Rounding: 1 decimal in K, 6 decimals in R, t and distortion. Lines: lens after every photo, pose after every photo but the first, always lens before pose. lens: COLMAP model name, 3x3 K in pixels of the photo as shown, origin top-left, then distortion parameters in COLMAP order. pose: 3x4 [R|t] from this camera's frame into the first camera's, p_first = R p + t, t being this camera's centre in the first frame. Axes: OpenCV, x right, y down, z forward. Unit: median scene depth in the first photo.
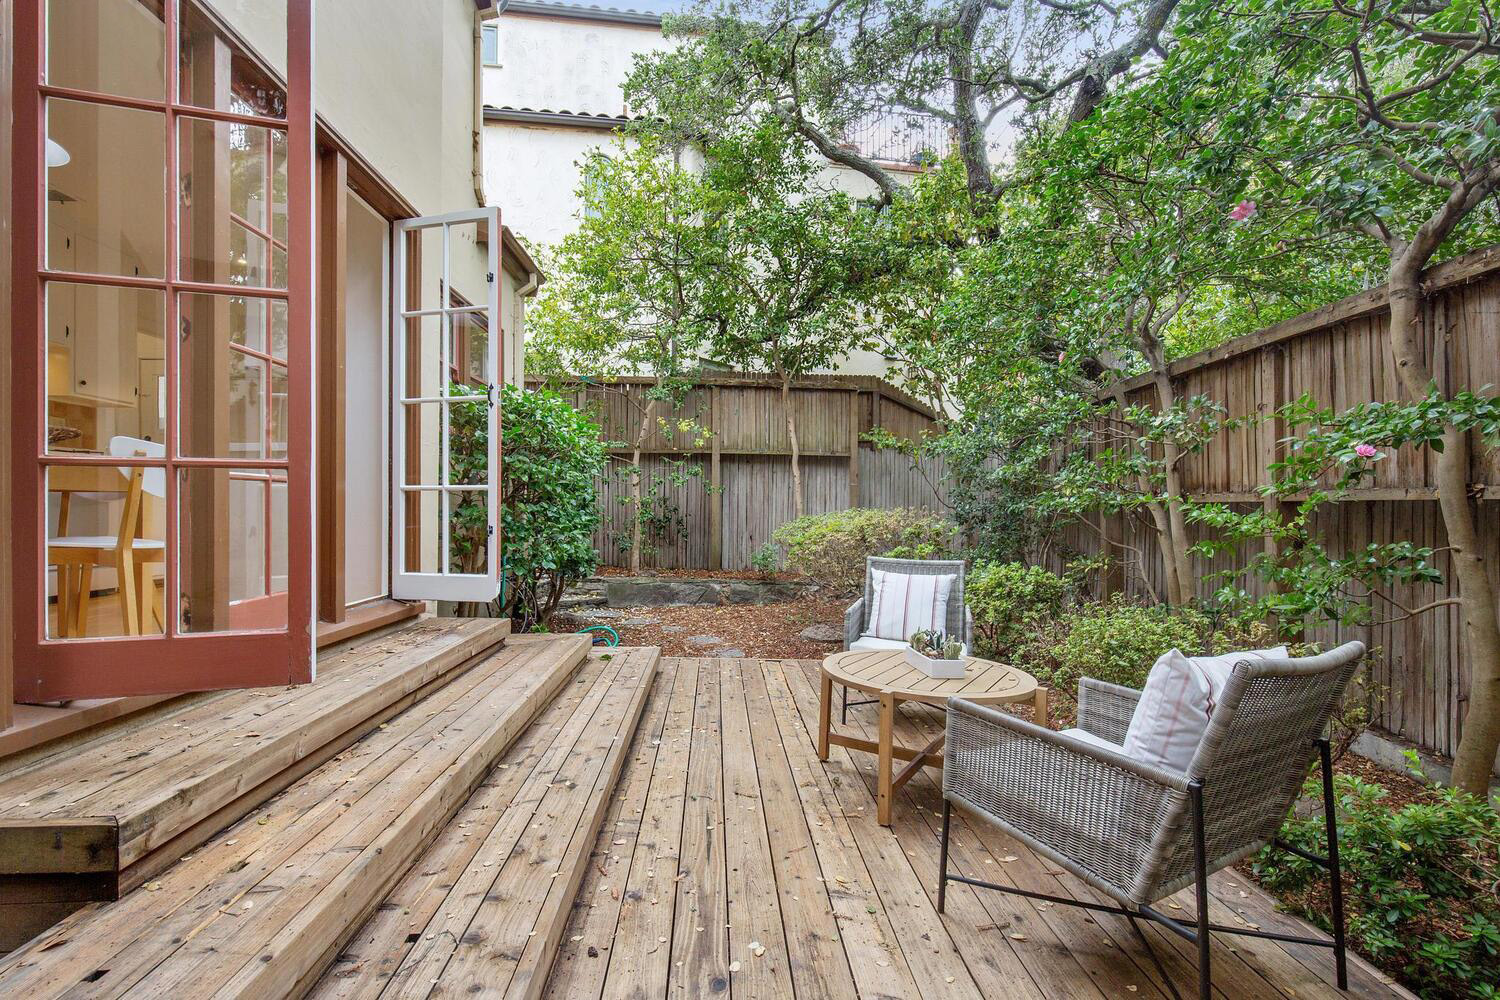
lens RADIAL K [[689.9, 0, 749.7], [0, 689.9, 510.0], [0, 0, 1]] dist [0.009532, -0.000338]
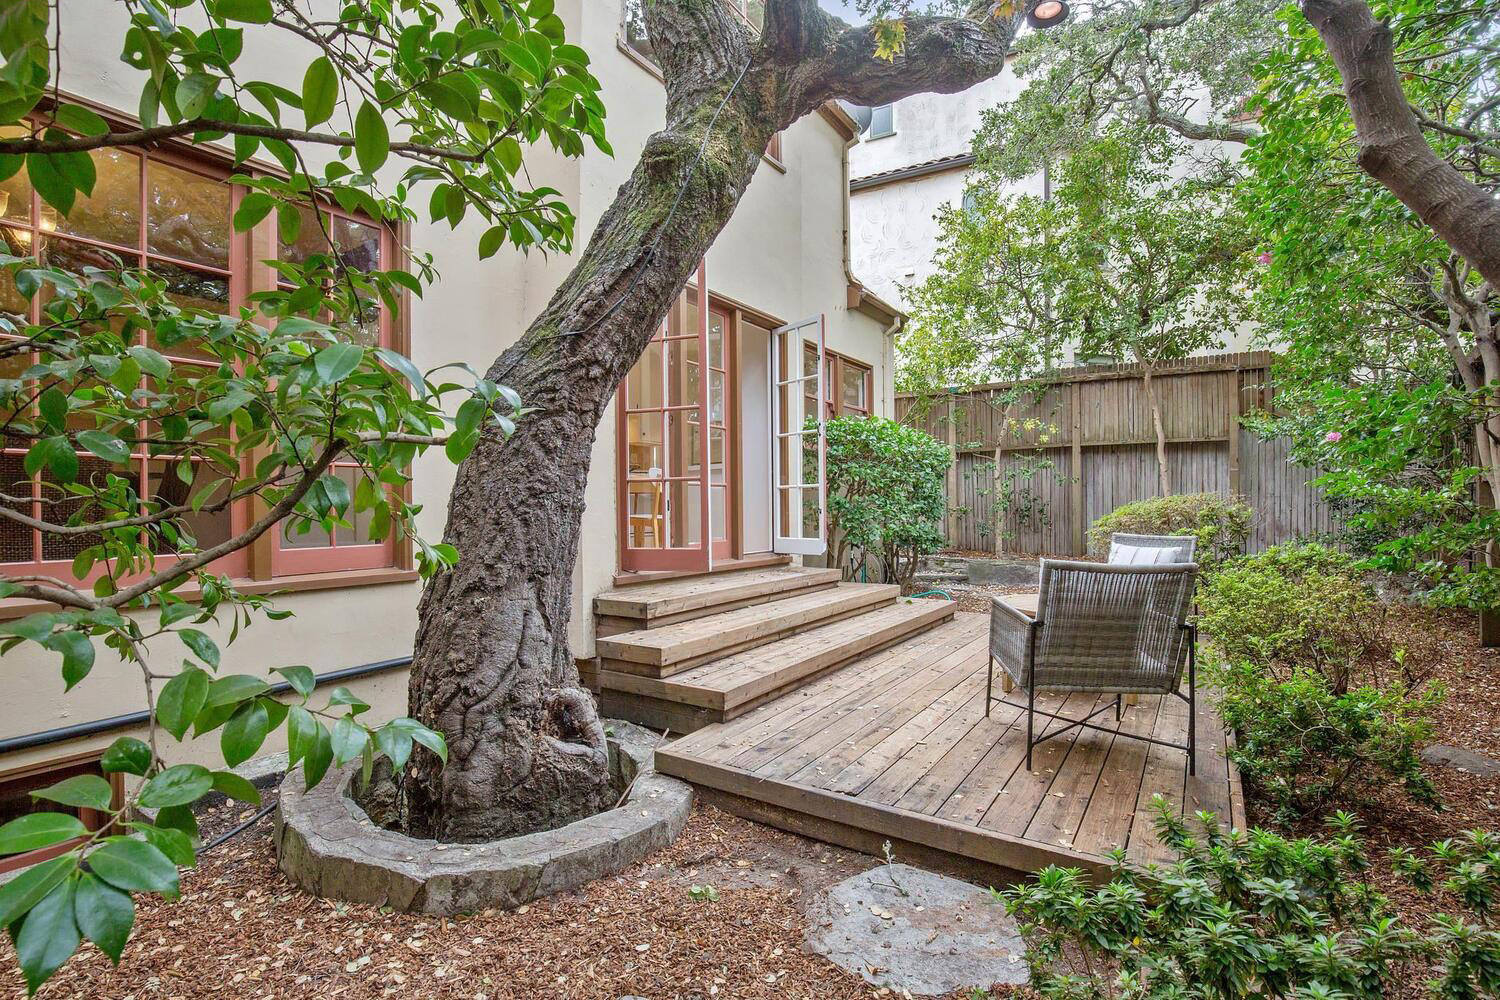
lens RADIAL K [[689.9, 0, 747.1], [0, 689.9, 502.6], [0, 0, 1]] dist [0.009532, -0.000338]
pose [[0.810411, -0.016353, -0.585633, 0.170572], [0.013623, 0.999866, -0.009068, 0.007921], [0.585703, -0.000630, 0.810526, -0.165631]]
